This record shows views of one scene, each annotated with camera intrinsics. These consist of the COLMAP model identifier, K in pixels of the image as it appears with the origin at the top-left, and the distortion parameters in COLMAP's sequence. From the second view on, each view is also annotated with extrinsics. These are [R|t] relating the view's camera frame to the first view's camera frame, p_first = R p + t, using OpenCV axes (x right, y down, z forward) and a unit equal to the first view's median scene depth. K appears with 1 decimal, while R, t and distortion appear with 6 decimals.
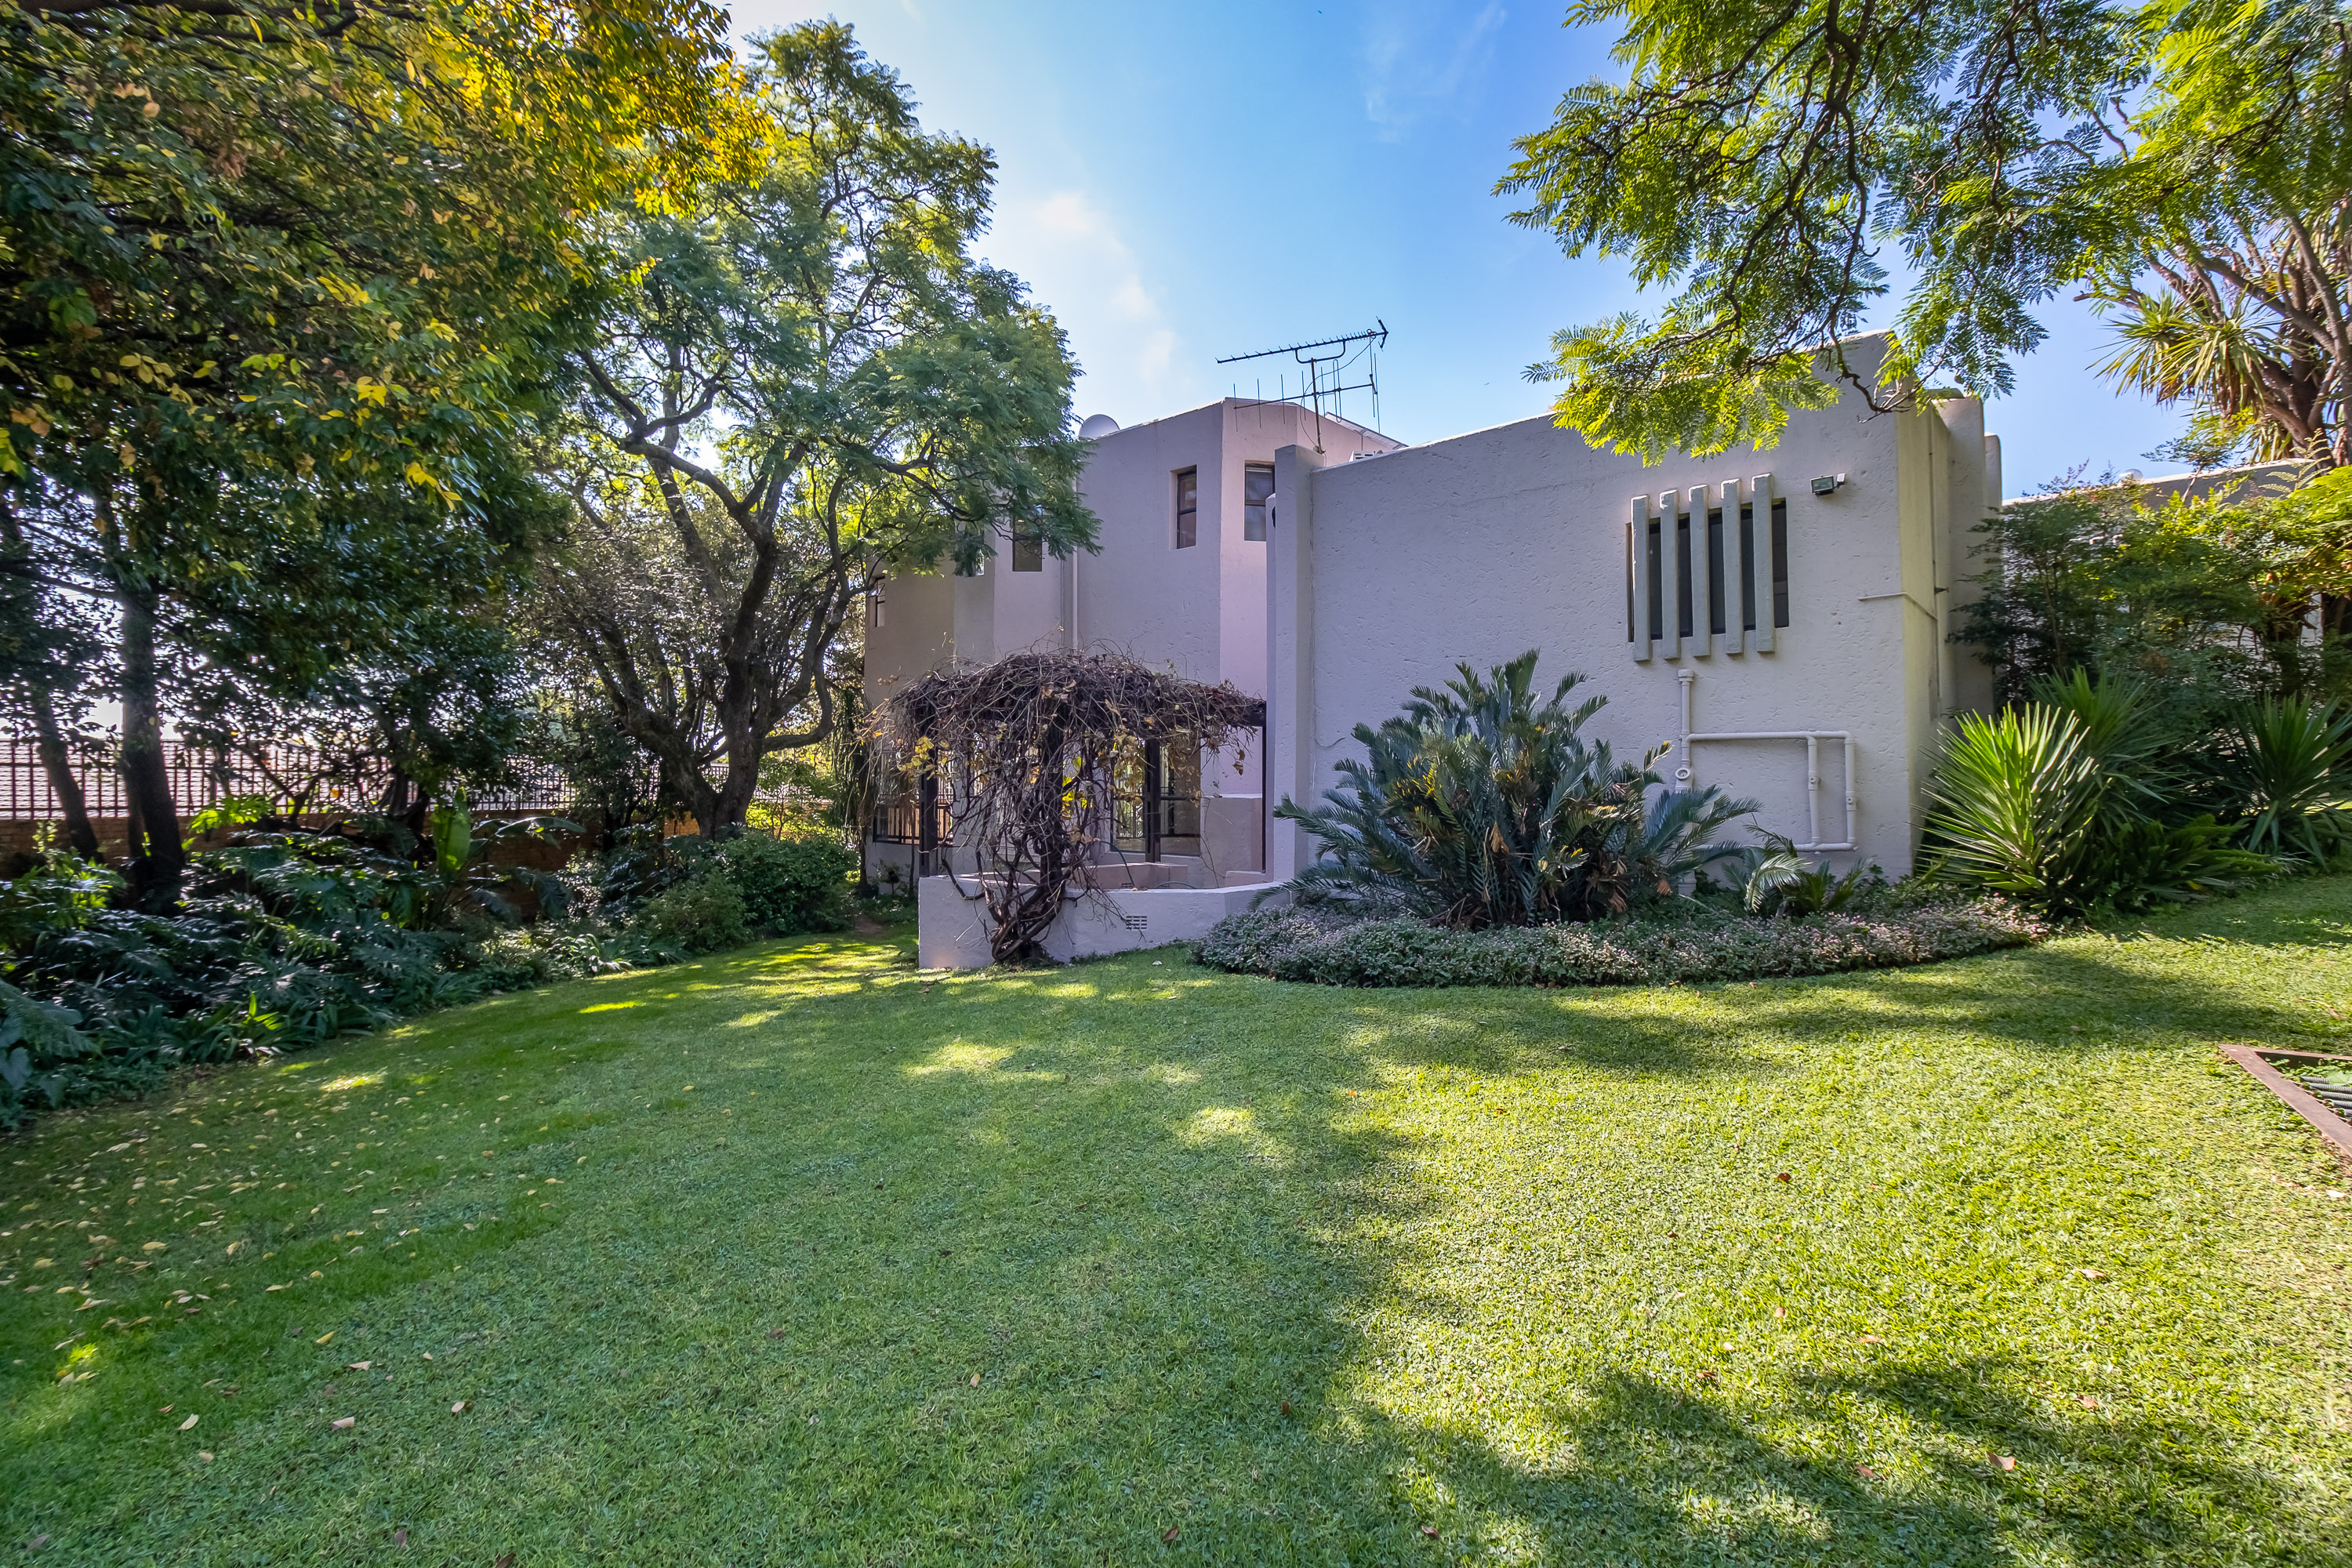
lens RADIAL K [[1043.2, 0, 1189.4], [0, 1043.2, 774.3], [0, 0, 1]] dist [0.003092, -0.001777]
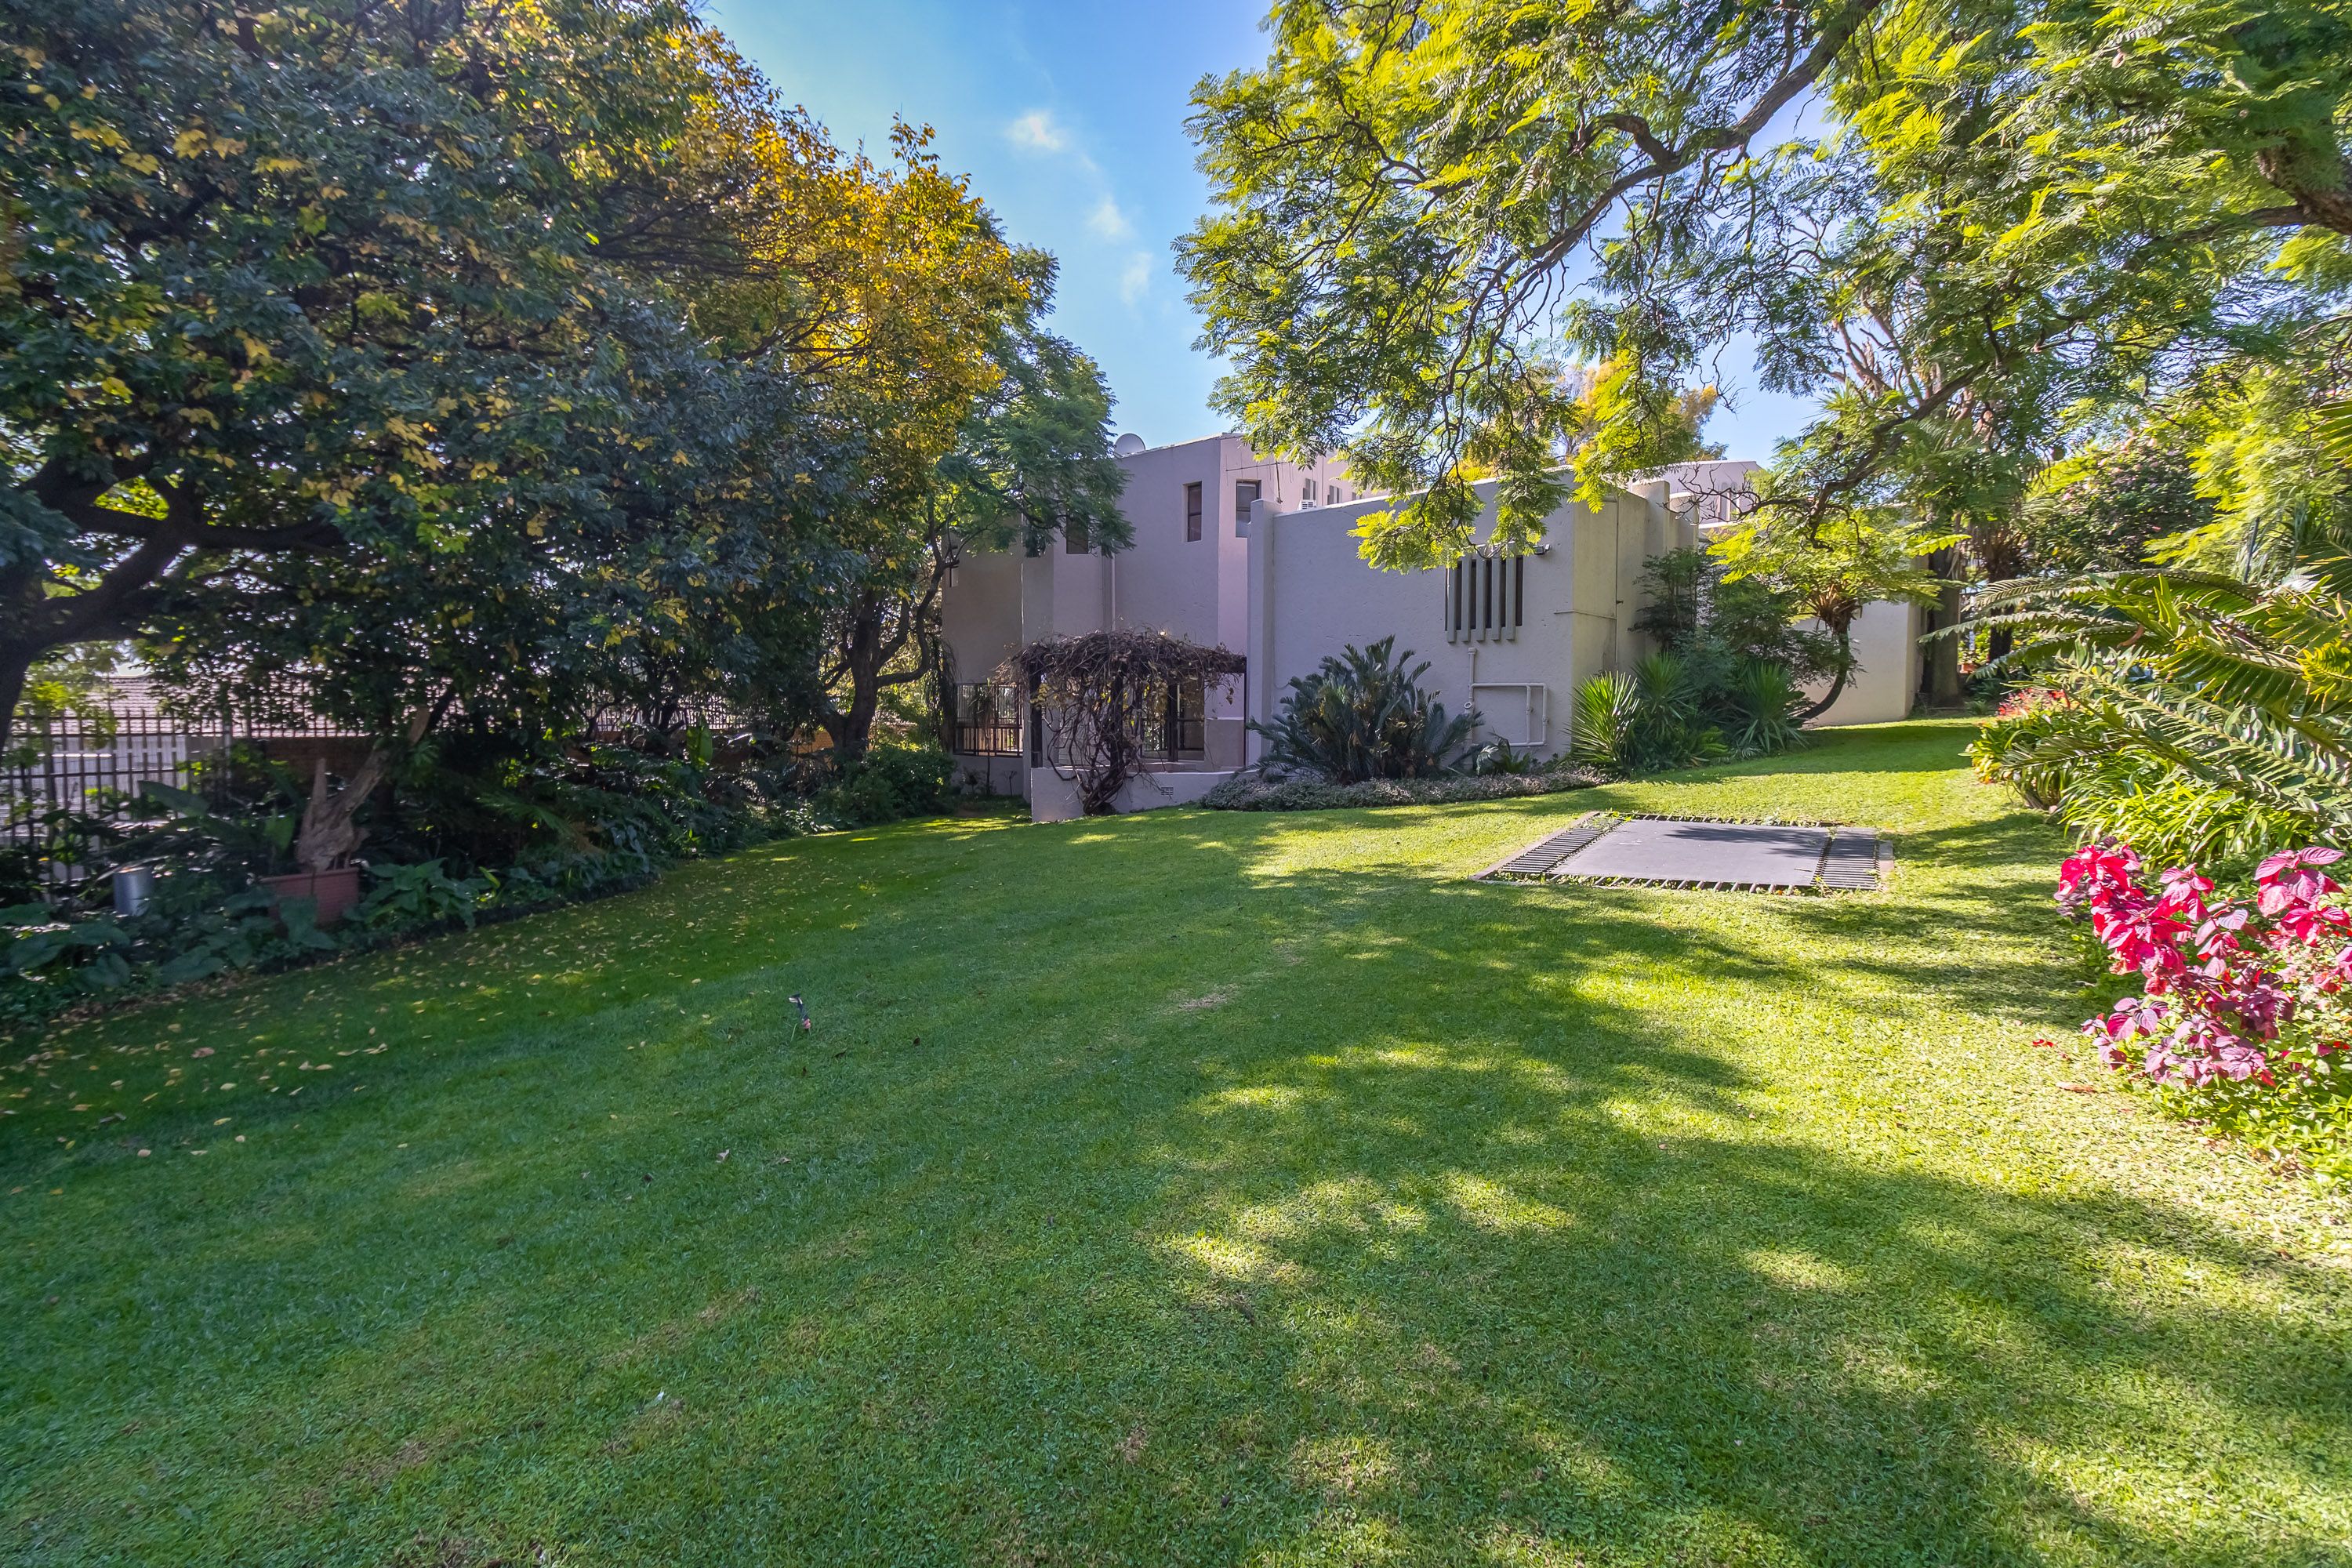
lens RADIAL K [[1043.2, 0, 1189.4], [0, 1043.2, 774.3], [0, 0, 1]] dist [0.003092, -0.001777]
pose [[0.999991, 0.000071, -0.004149, -0.005733], [0.000227, 0.997415, 0.071852, -0.008701], [0.004143, -0.071852, 0.997407, -0.643241]]
